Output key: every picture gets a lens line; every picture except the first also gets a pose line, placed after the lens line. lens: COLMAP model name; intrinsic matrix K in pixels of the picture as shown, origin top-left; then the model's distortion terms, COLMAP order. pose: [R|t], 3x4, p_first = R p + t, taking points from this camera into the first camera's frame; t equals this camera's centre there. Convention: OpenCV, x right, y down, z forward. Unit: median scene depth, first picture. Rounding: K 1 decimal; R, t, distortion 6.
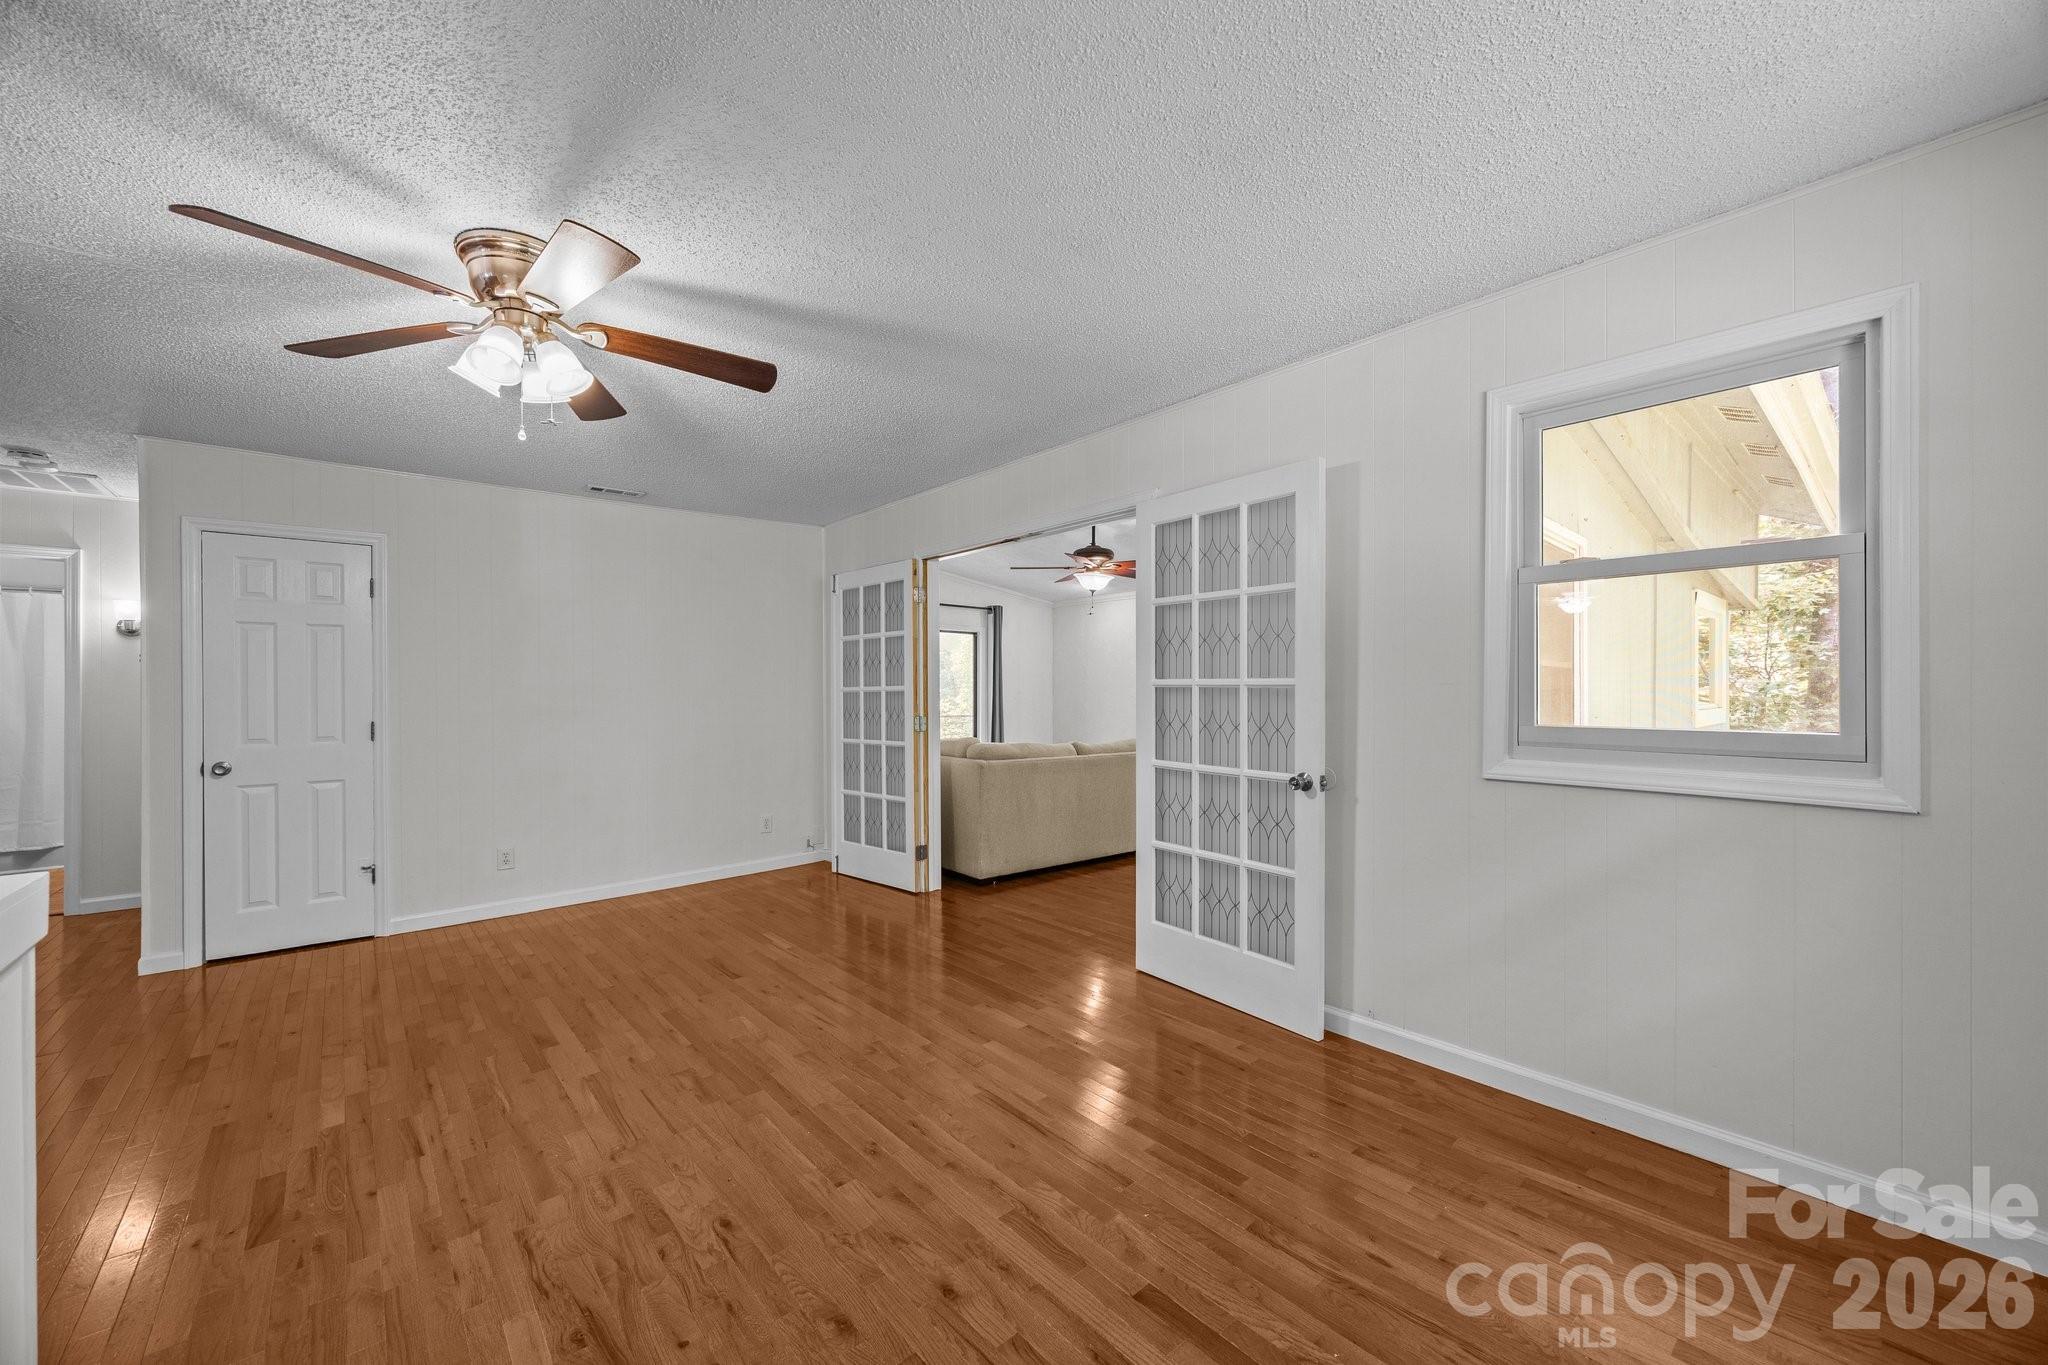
lens RADIAL K [[800.7, 0, 1028.8], [0, 800.7, 692.0], [0, 0, 1]] dist [0.000255, 0.000018]
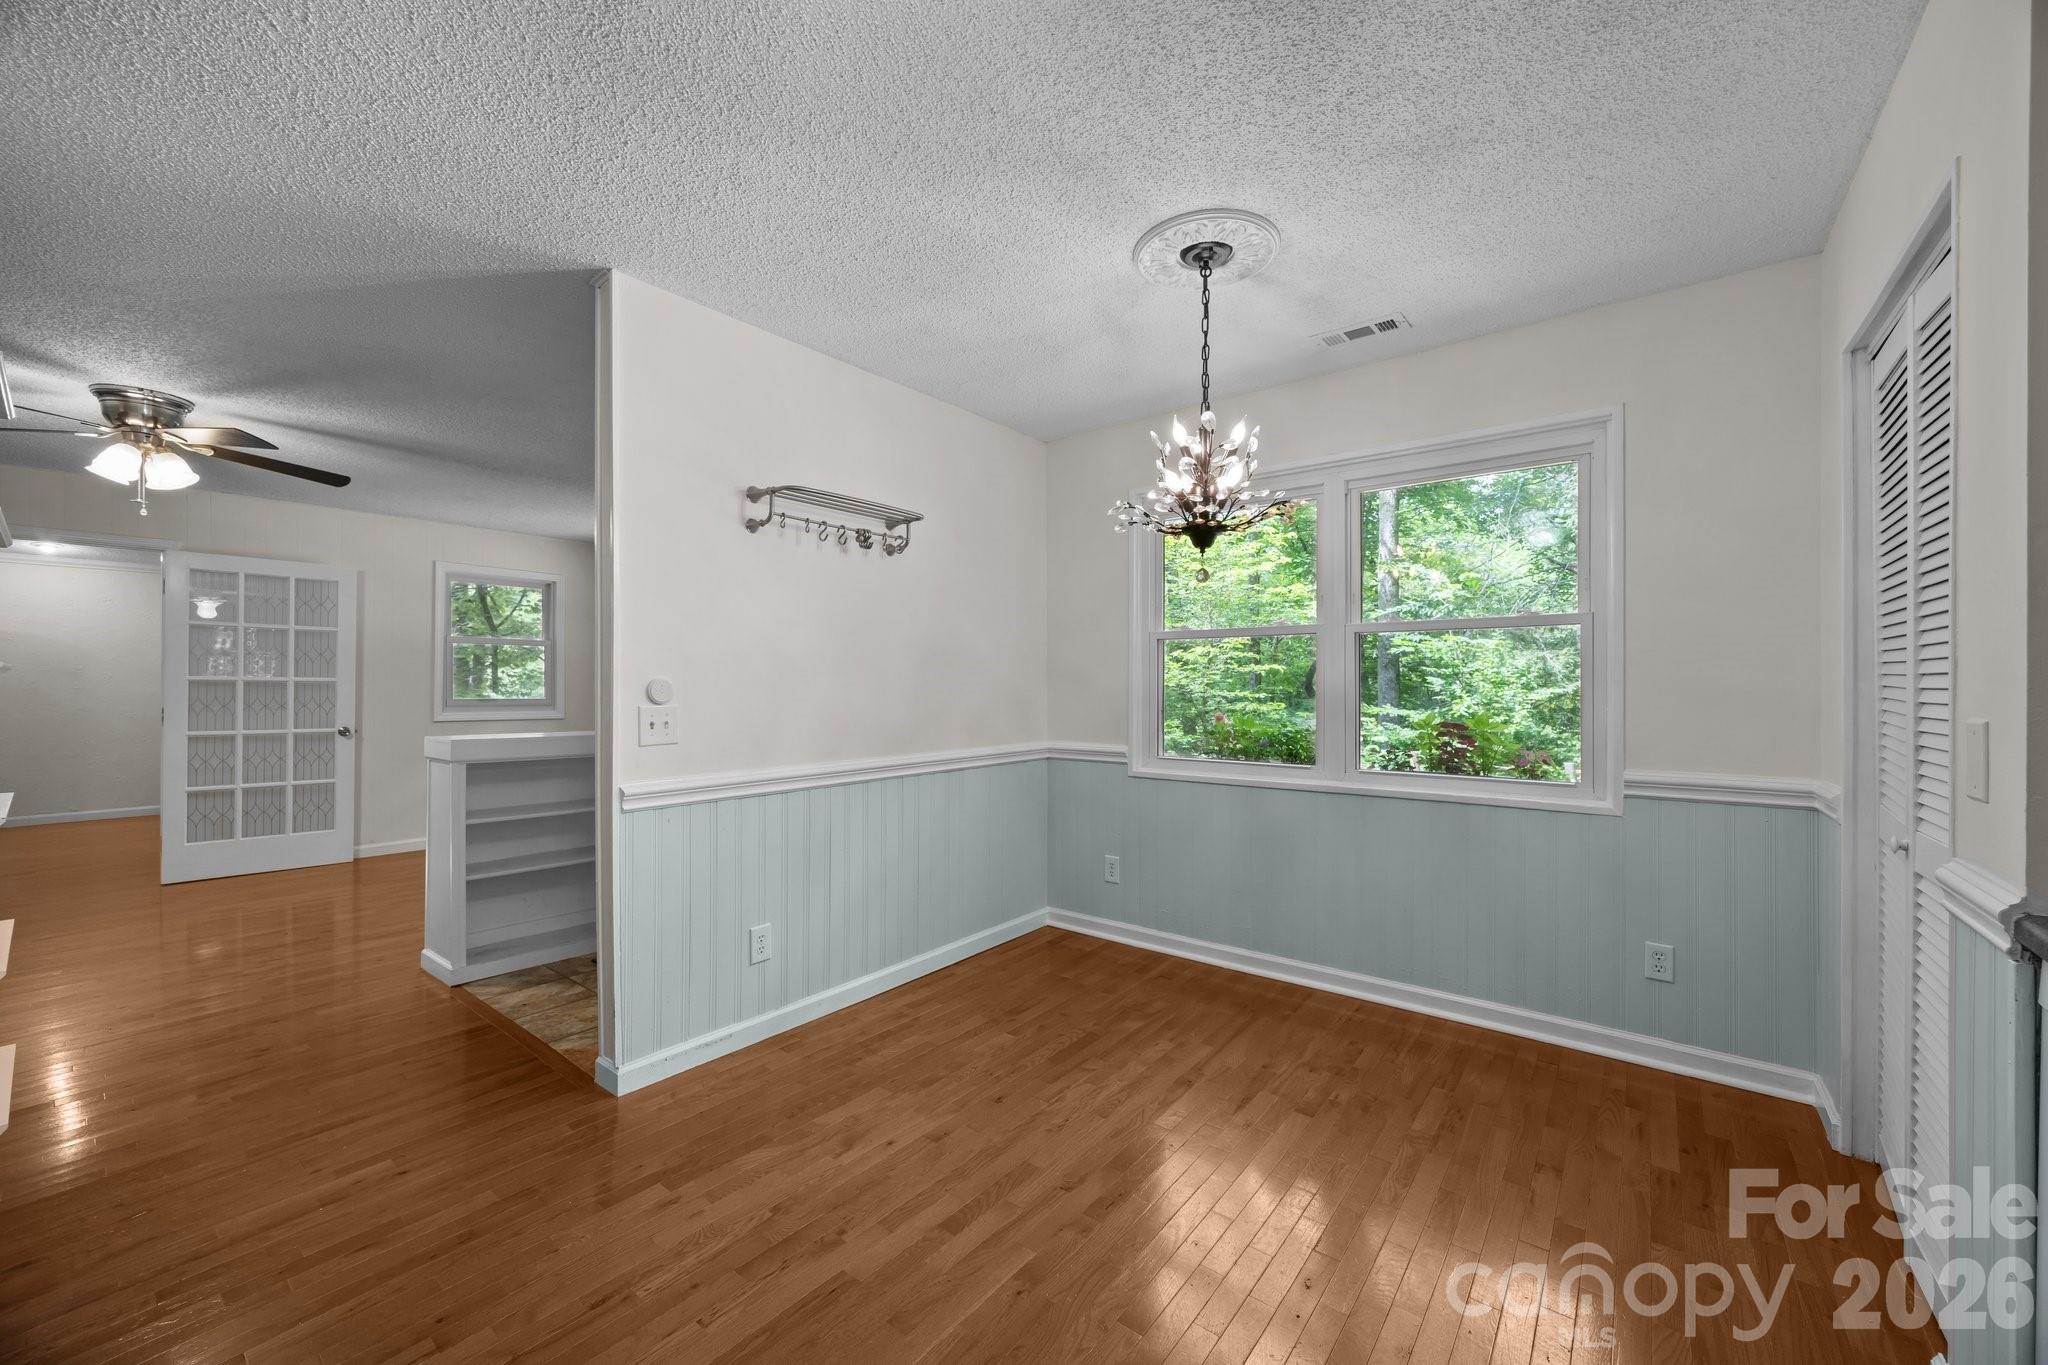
lens RADIAL K [[786.5, 0, 1027.3], [0, 786.5, 691.7], [0, 0, 1]] dist [0.001528, 0.000206]
pose [[-0.185912, -0.004264, 0.982557, -1.843024], [-0.005270, 0.999981, 0.003343, 0.001809], [-0.982552, -0.004557, -0.185931, -0.272248]]
